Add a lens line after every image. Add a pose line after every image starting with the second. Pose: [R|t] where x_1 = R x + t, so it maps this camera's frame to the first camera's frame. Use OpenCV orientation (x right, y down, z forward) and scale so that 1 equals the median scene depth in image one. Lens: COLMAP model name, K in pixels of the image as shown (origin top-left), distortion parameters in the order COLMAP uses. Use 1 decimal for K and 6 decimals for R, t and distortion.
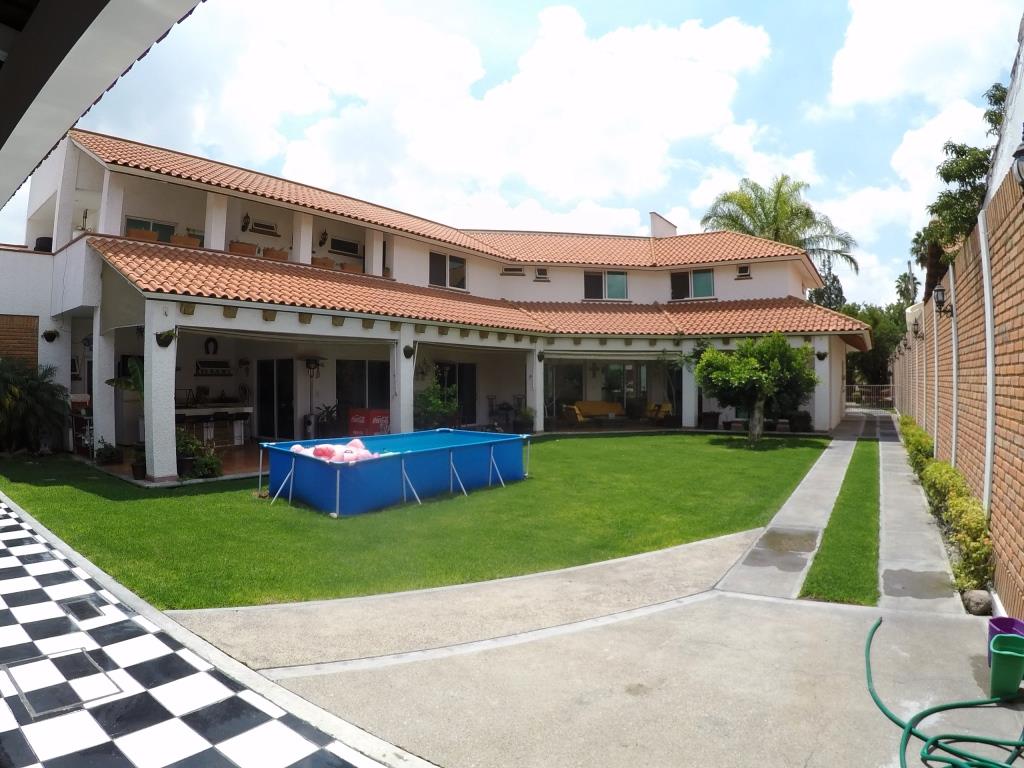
lens RADIAL K [[598.4, 0, 511.9], [0, 598.4, 378.6], [0, 0, 1]] dist [-0.243605, 0.062225]
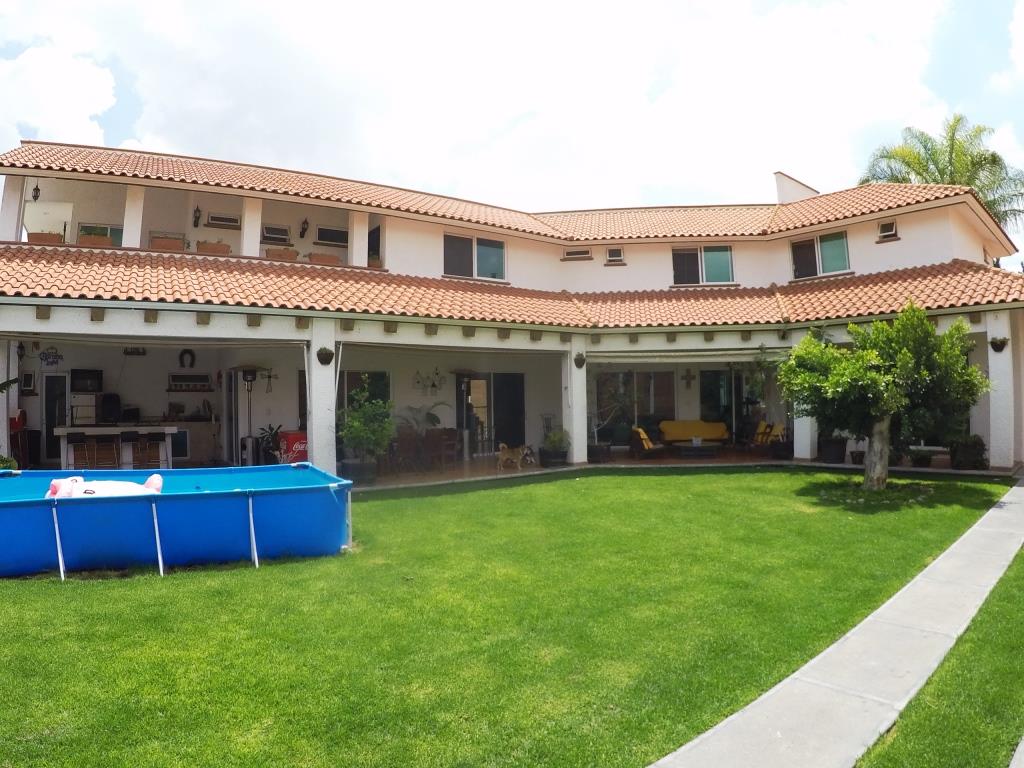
lens RADIAL K [[598.4, 0, 511.9], [0, 598.4, 378.6], [0, 0, 1]] dist [-0.243605, 0.062225]
pose [[0.939679, -0.020867, -0.341420, 0.289446], [0.011244, 0.999482, -0.030141, 0.007800], [0.341872, 0.024483, 0.939427, 0.381849]]
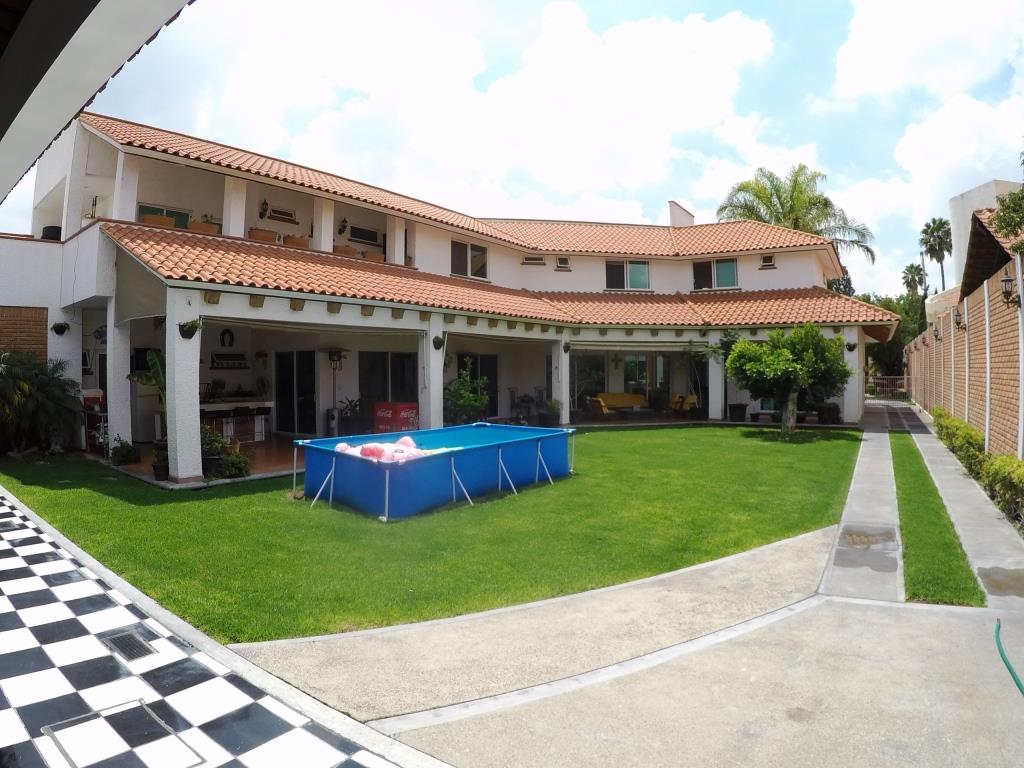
lens RADIAL K [[598.4, 0, 511.9], [0, 598.4, 378.6], [0, 0, 1]] dist [-0.243605, 0.062225]
pose [[0.999992, -0.003434, -0.001864, -0.051693], [0.003460, 0.999896, 0.013975, -0.000382], [0.001816, -0.013981, 0.999901, 0.034881]]
